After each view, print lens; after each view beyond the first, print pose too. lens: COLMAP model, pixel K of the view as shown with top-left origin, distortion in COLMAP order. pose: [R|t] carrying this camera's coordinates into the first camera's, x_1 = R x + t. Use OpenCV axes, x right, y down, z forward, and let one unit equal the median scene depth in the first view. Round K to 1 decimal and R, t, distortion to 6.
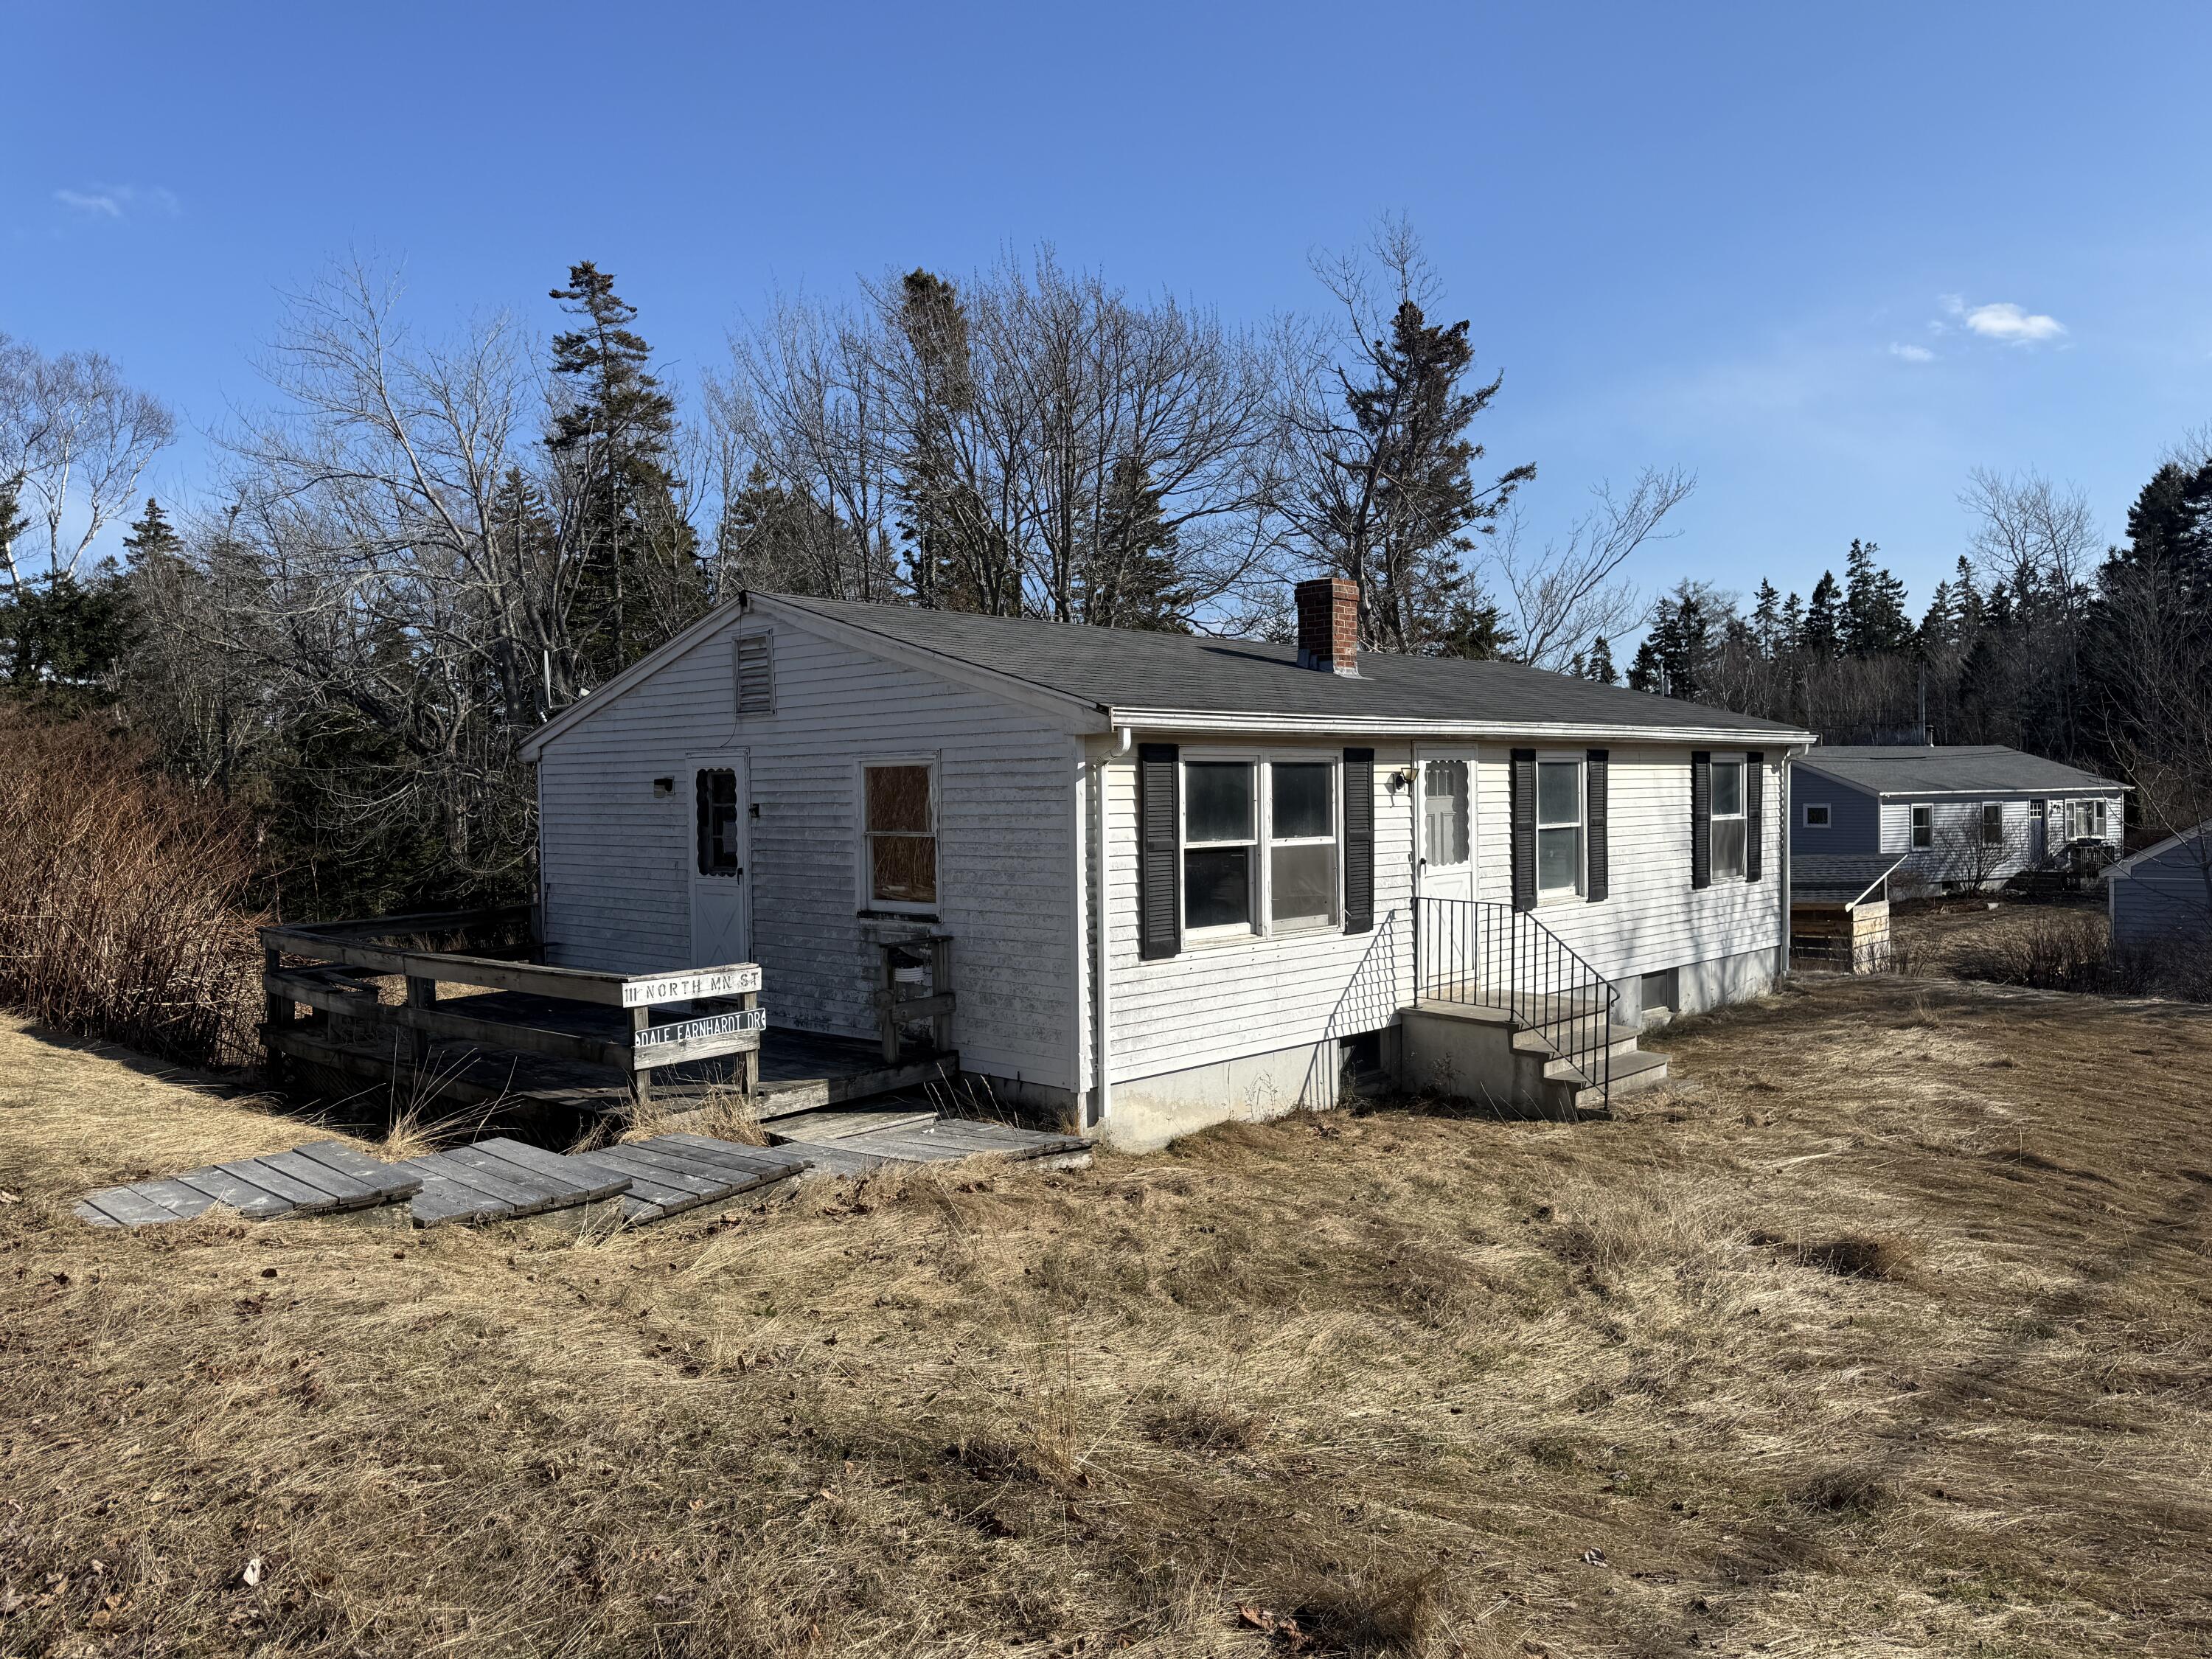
lens RADIAL K [[1559.1, 0, 1106.8], [0, 1559.1, 843.9], [0, 0, 1]] dist [0.029120, -0.013569]
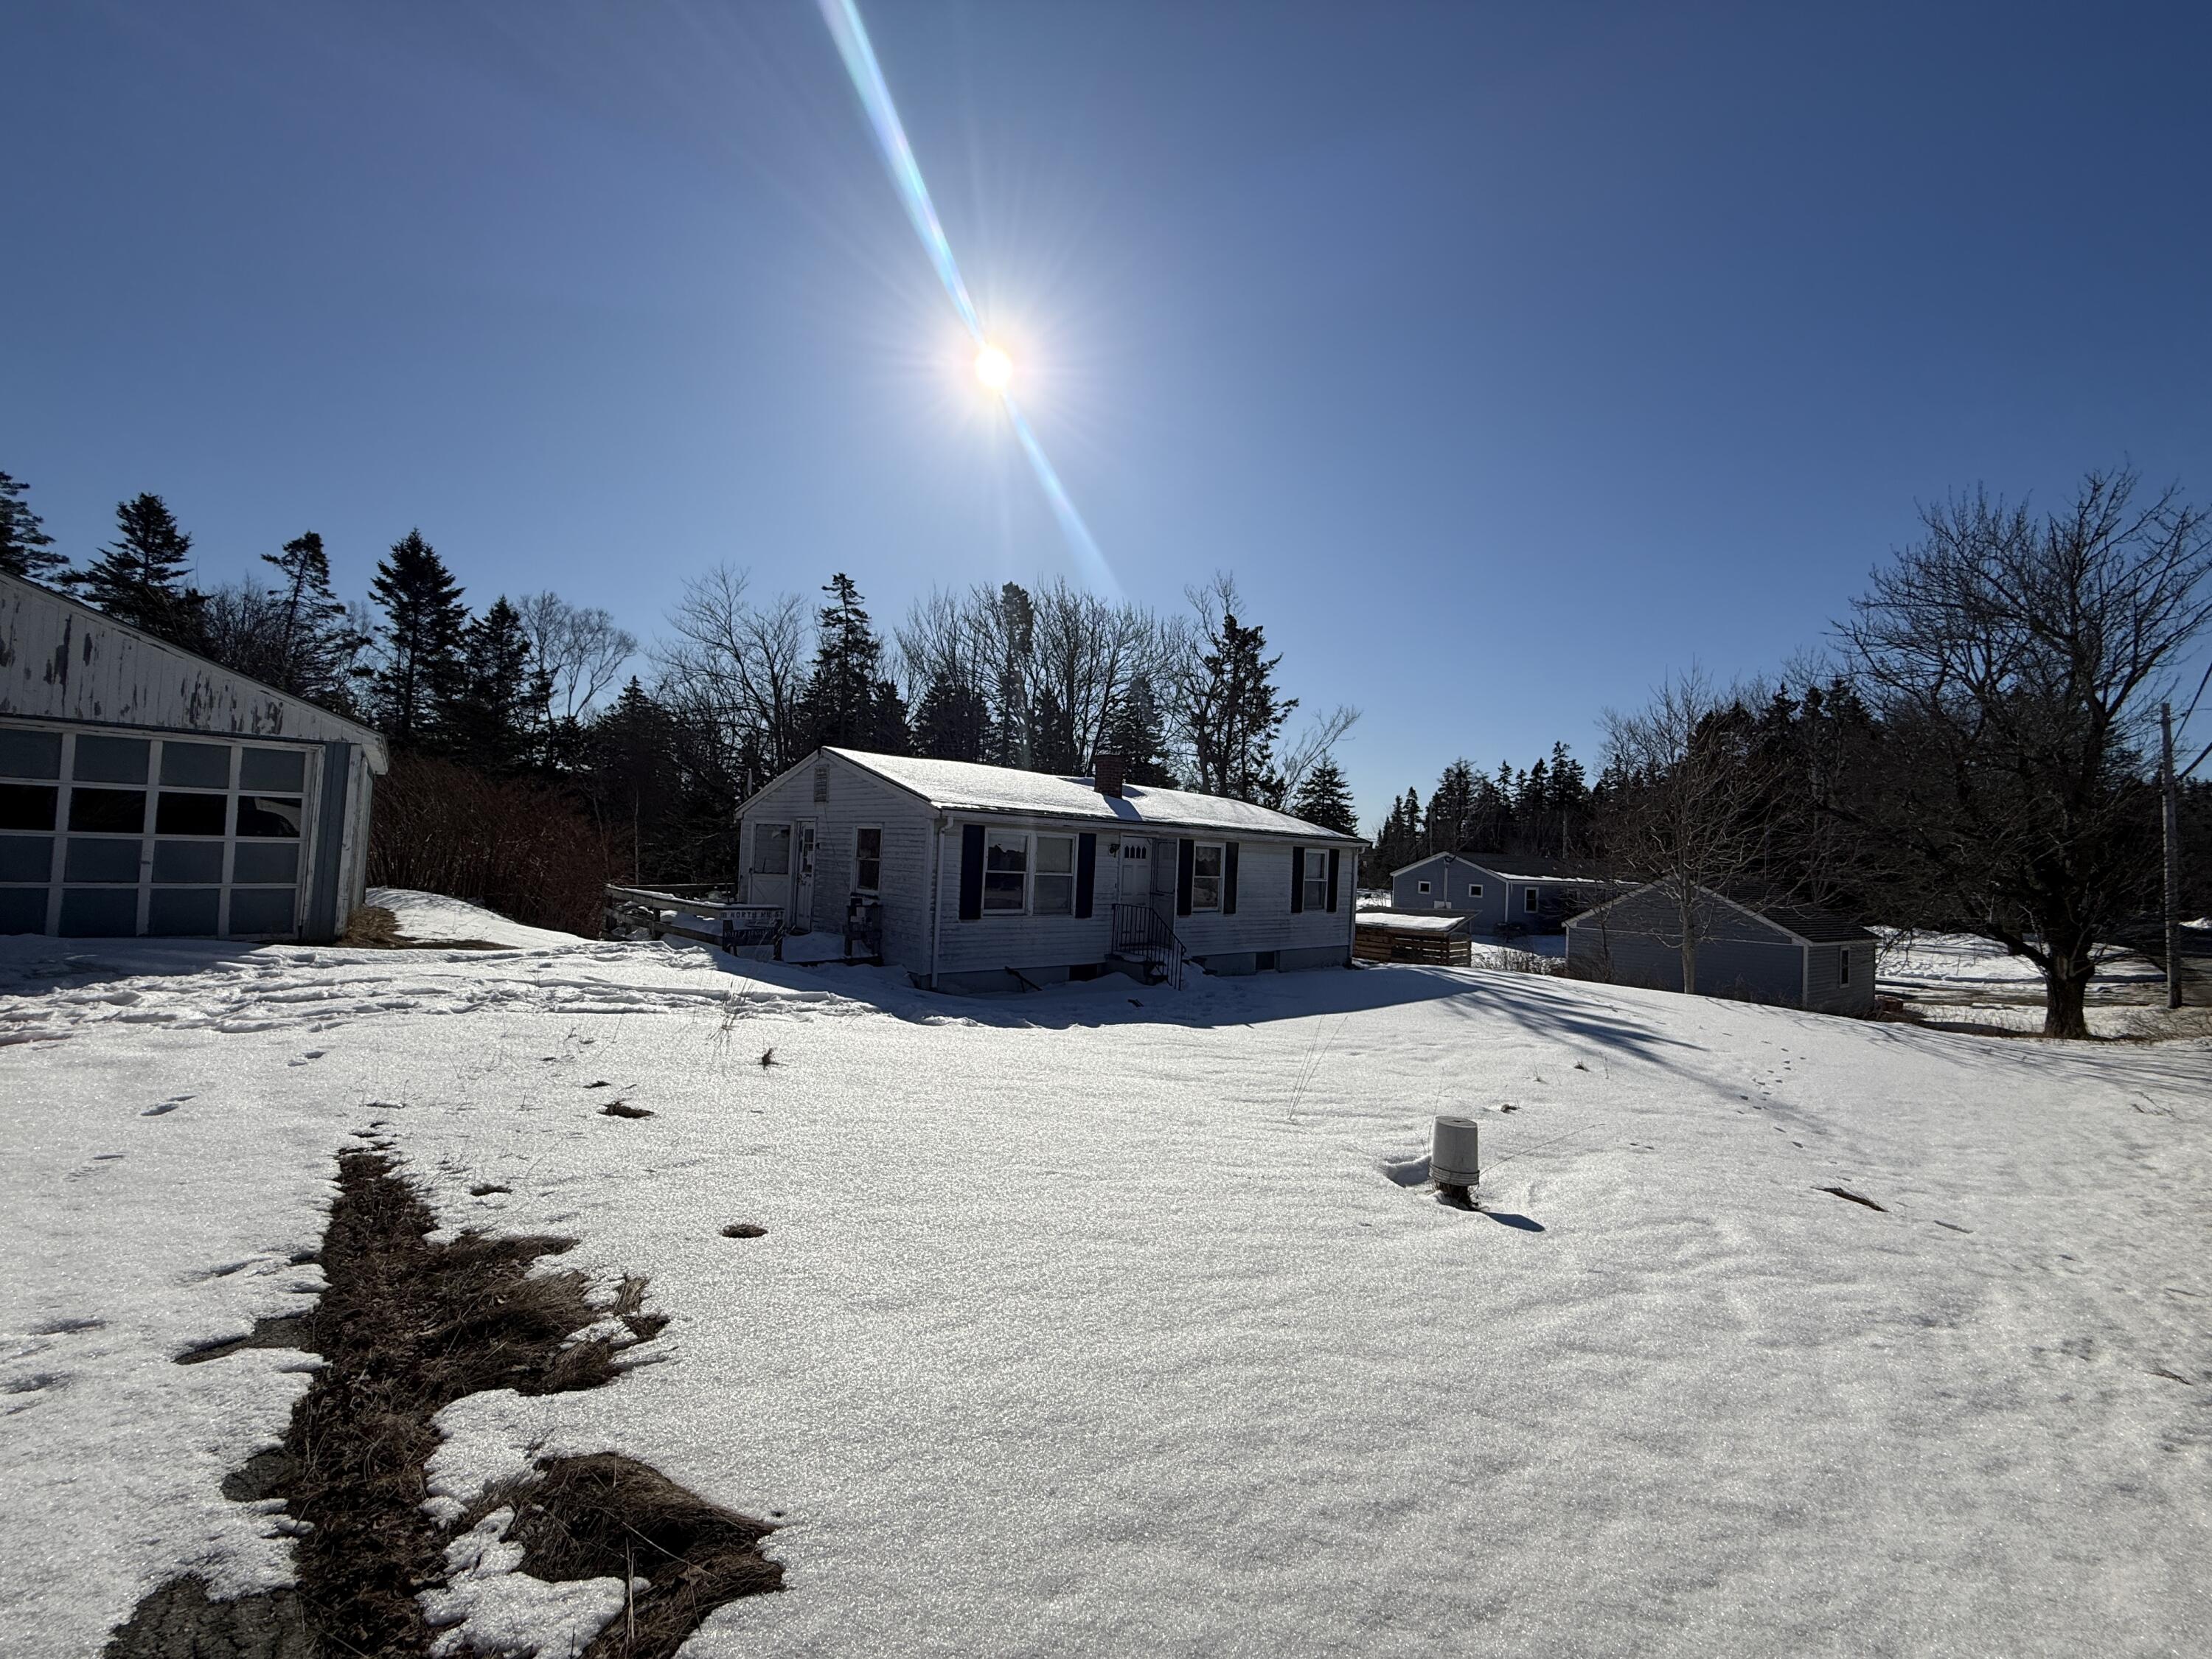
lens RADIAL K [[879.3, 0, 1102.4], [0, 879.3, 830.7], [0, 0, 1]] dist [0.002326, -0.000585]
pose [[0.996686, 0.057787, -0.057244, 0.086761], [-0.061293, 0.996222, -0.061517, 0.003185], [0.053473, 0.064822, 0.996463, -0.079778]]
